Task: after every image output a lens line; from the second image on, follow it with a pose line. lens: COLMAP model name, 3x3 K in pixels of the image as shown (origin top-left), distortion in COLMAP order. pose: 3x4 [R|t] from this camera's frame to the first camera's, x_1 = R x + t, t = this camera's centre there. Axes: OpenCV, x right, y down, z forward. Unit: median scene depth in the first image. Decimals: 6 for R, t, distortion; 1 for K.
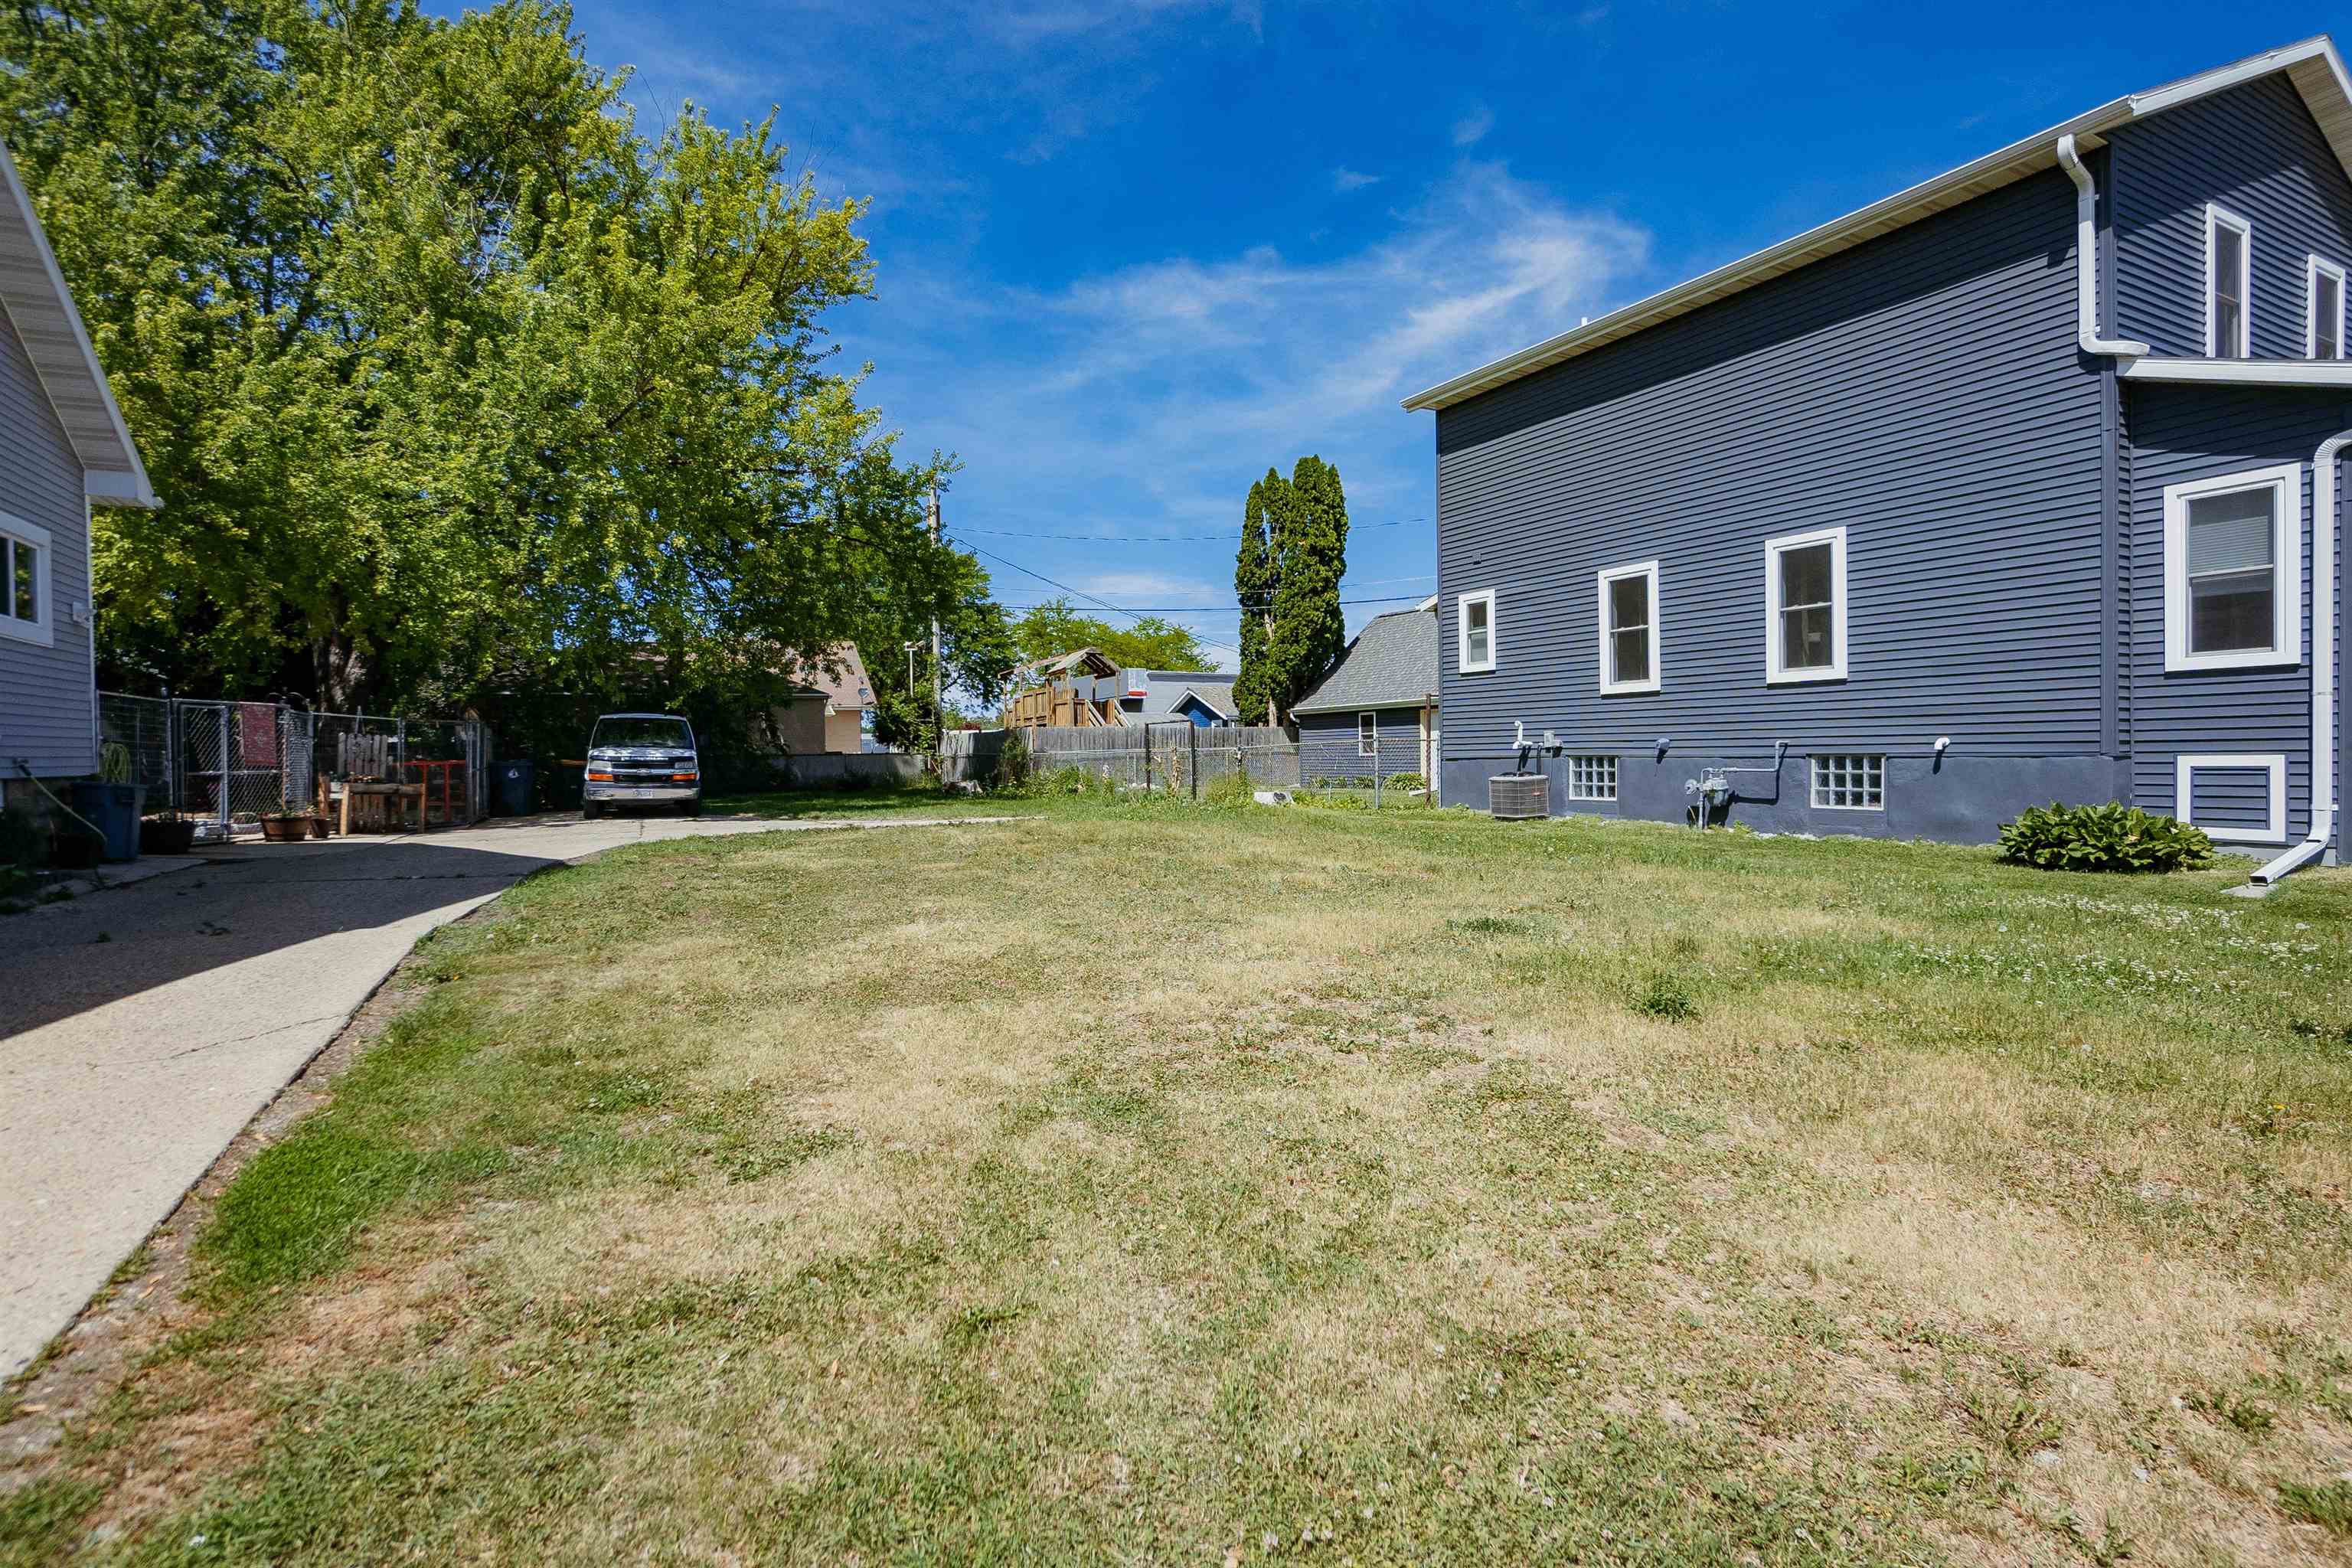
lens RADIAL K [[1149.6, 0, 1203.6], [0, 1149.6, 786.5], [0, 0, 1]] dist [0.001408, 0.000439]
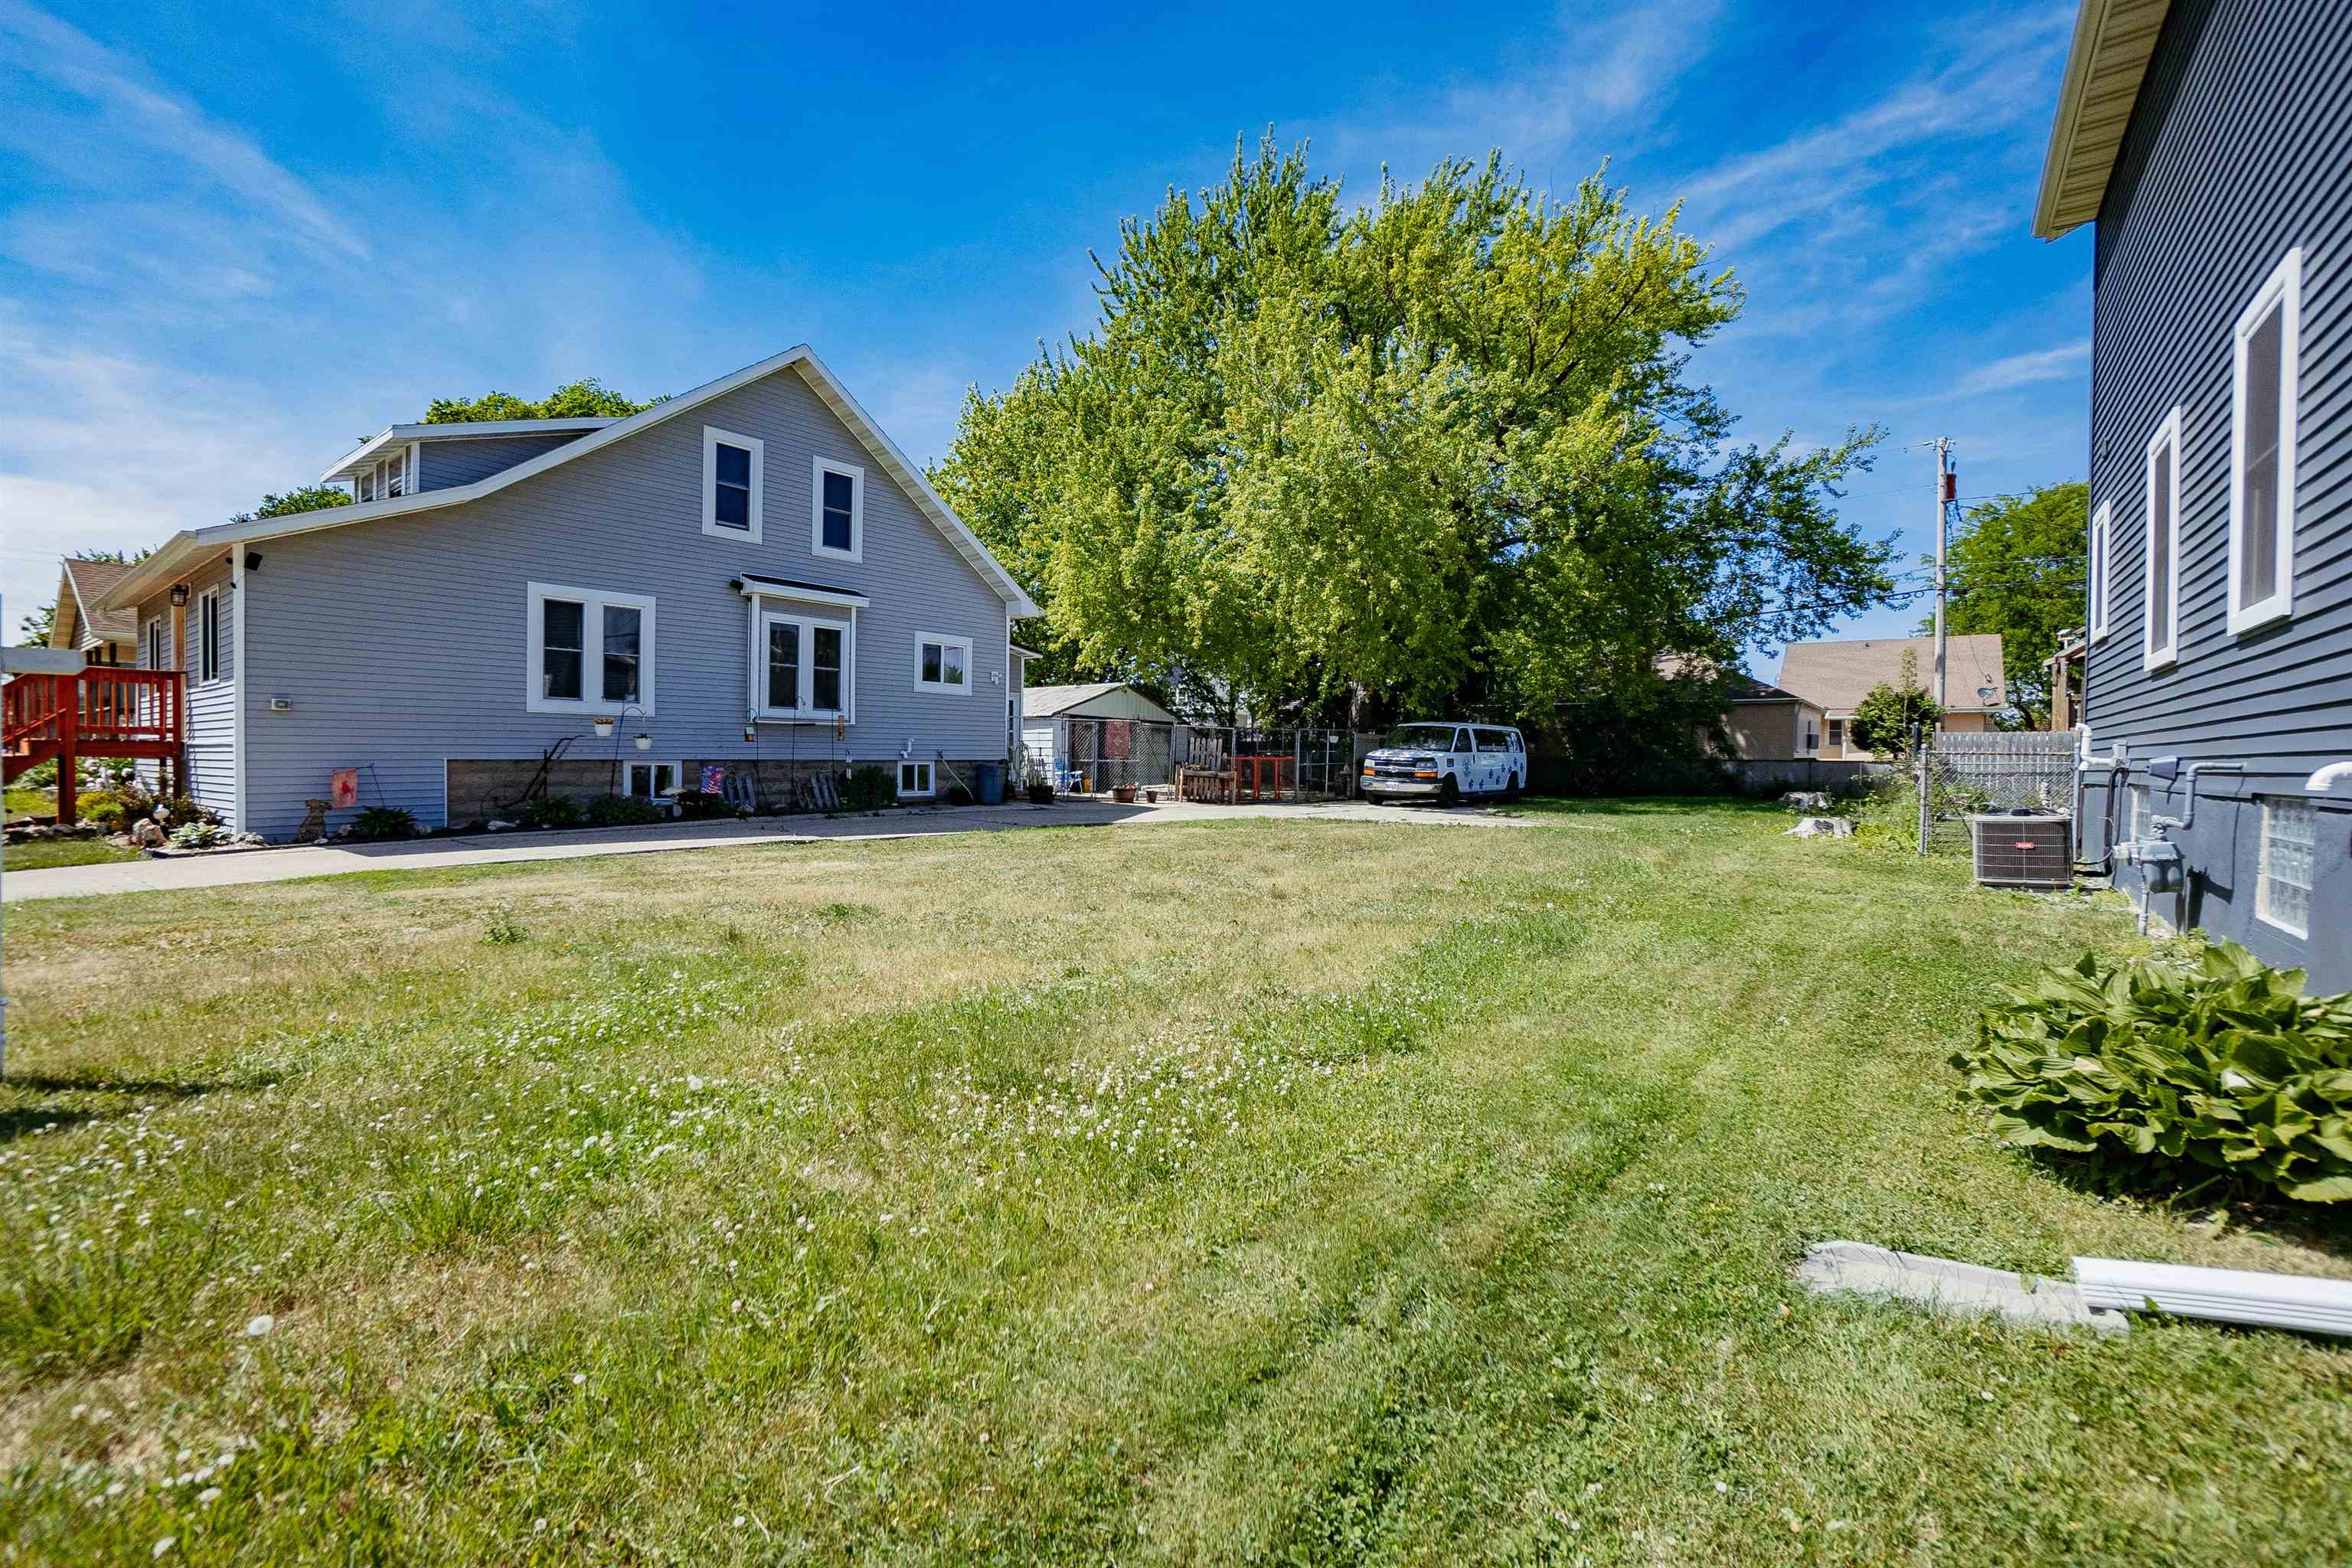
lens RADIAL K [[1043.3, 0, 1176.0], [0, 1043.3, 784.0], [0, 0, 1]] dist [-0.058386, 0.027479]
pose [[0.434838, 0.041369, -0.899558, 0.604395], [-0.042596, 0.998771, 0.025341, -0.021177], [0.899501, 0.027298, 0.436066, 0.406577]]
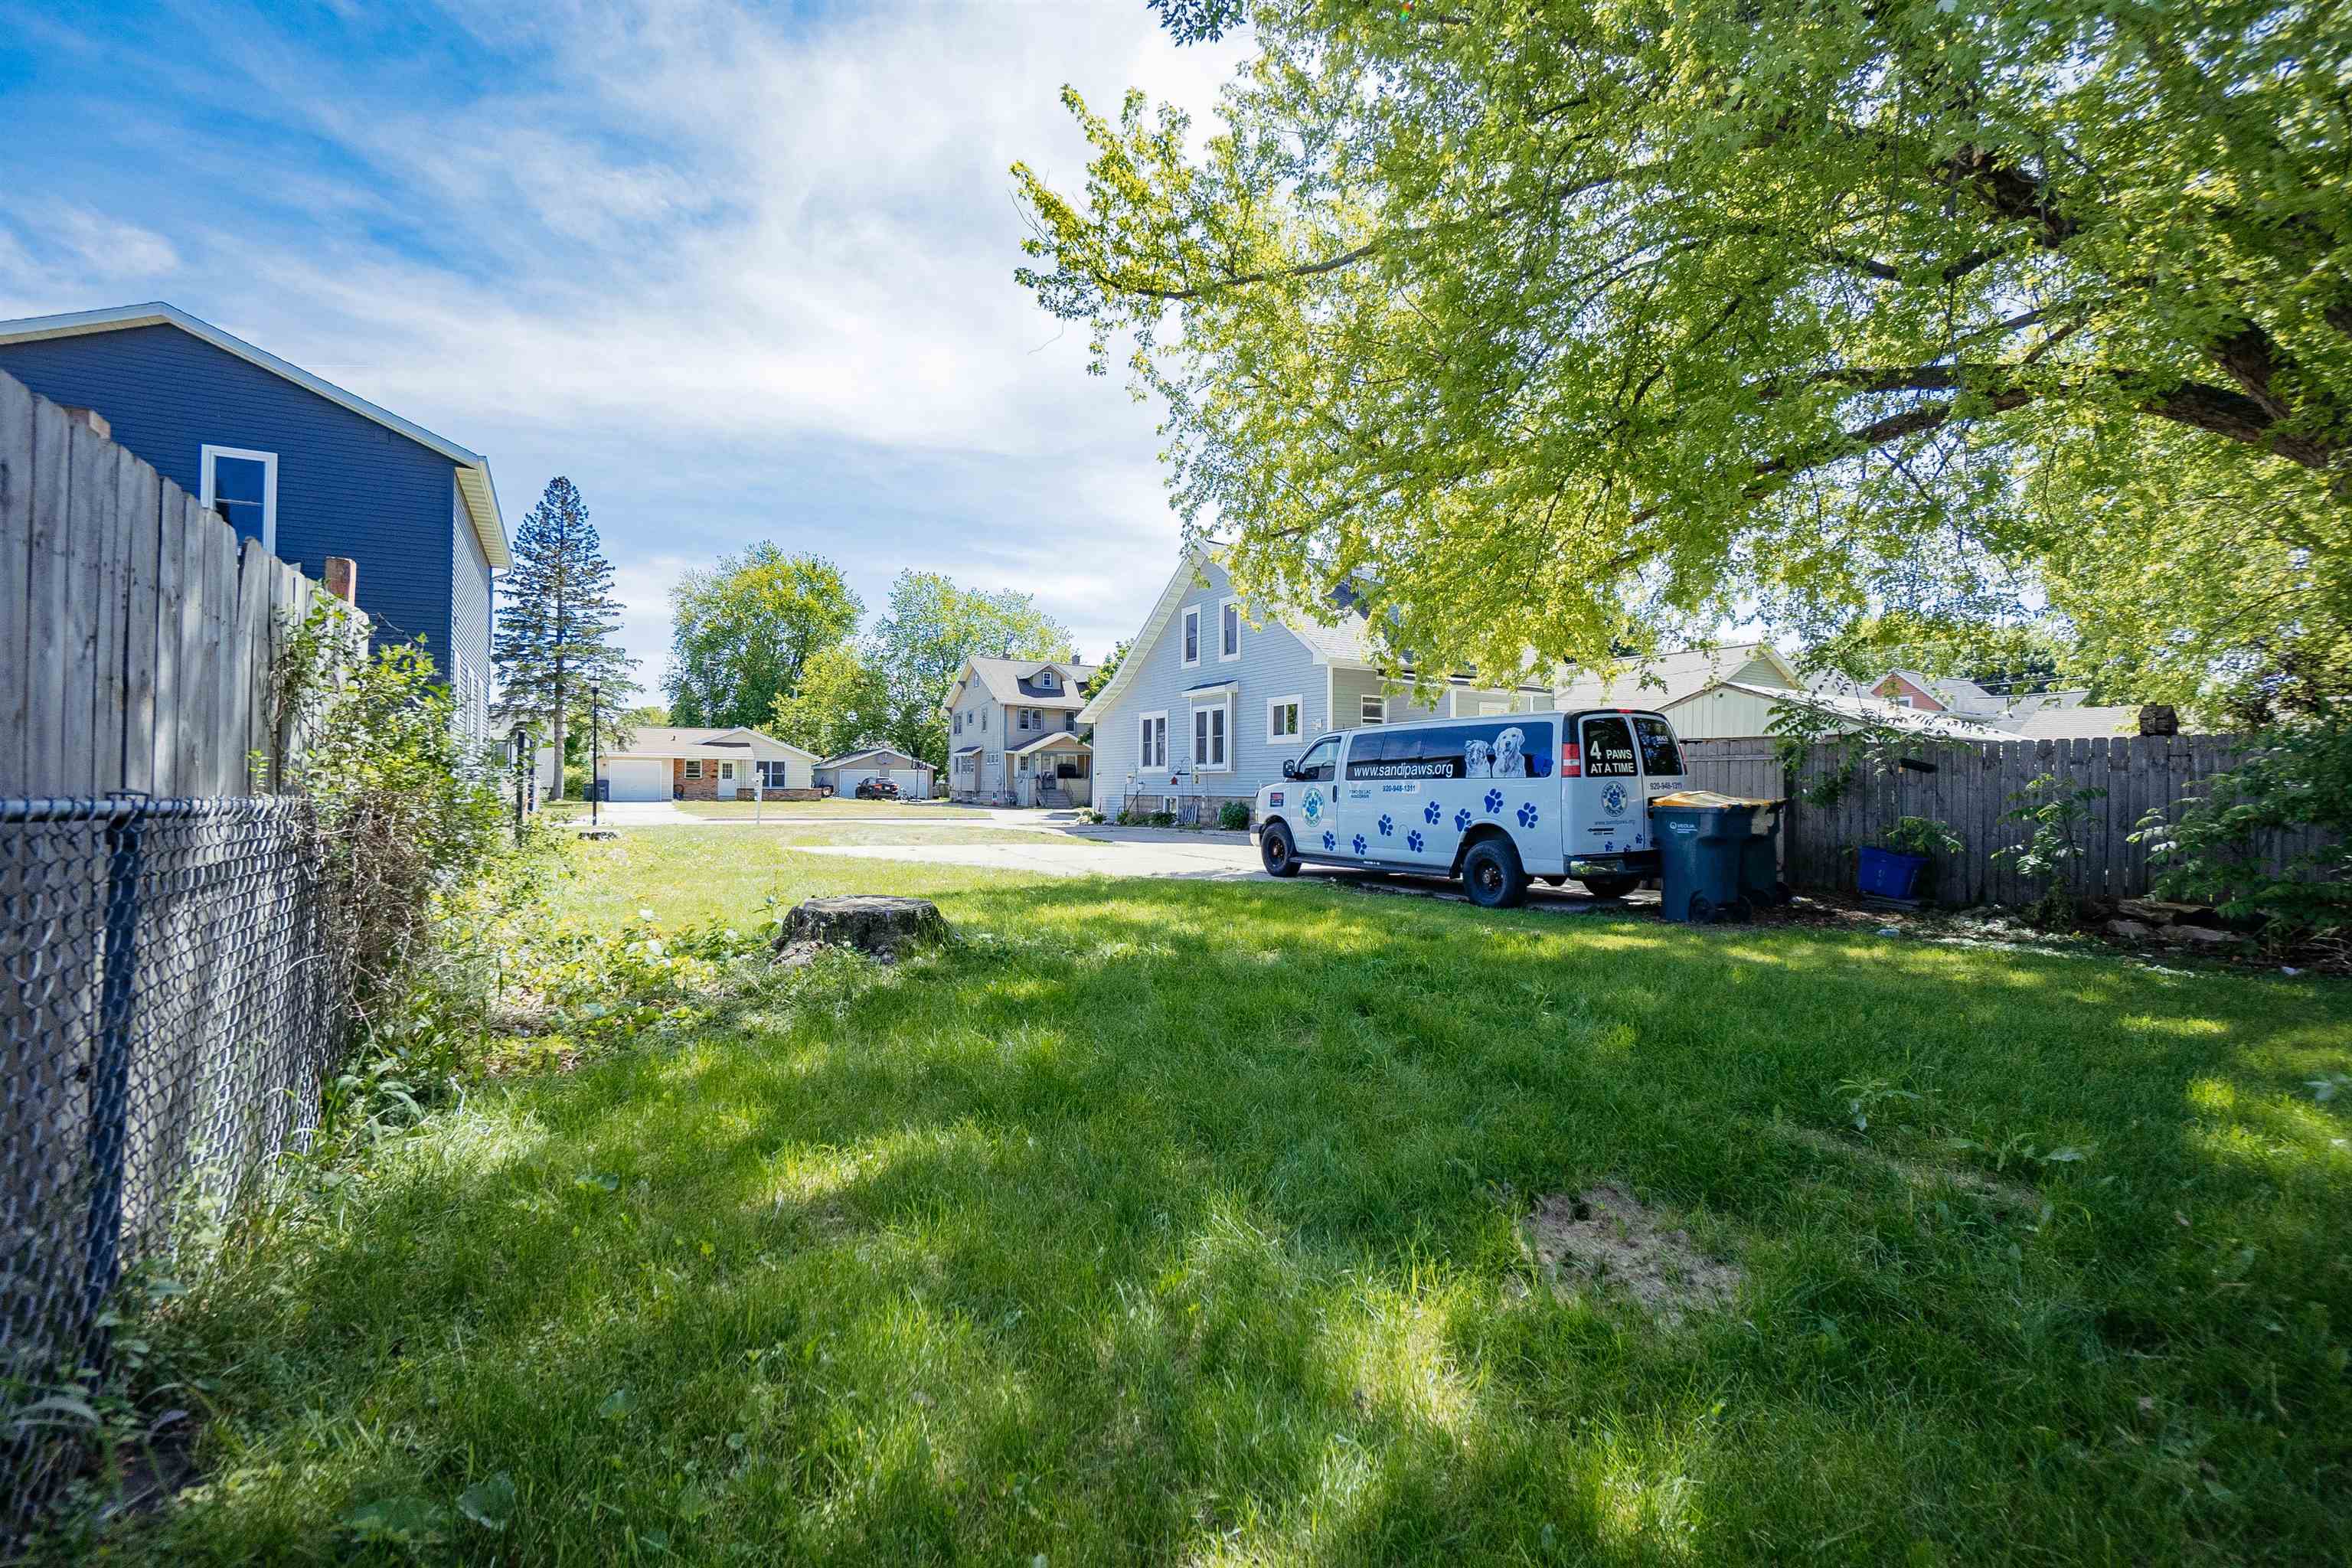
lens RADIAL K [[1037.2, 0, 1176.0], [0, 1037.2, 784.0], [0, 0, 1]] dist [-0.045141, 0.000248]
pose [[-0.999632, 0.011972, -0.024361, -0.543851], [0.011390, 0.999650, 0.023859, -0.067906], [0.024638, 0.023573, -0.999418, 2.404950]]
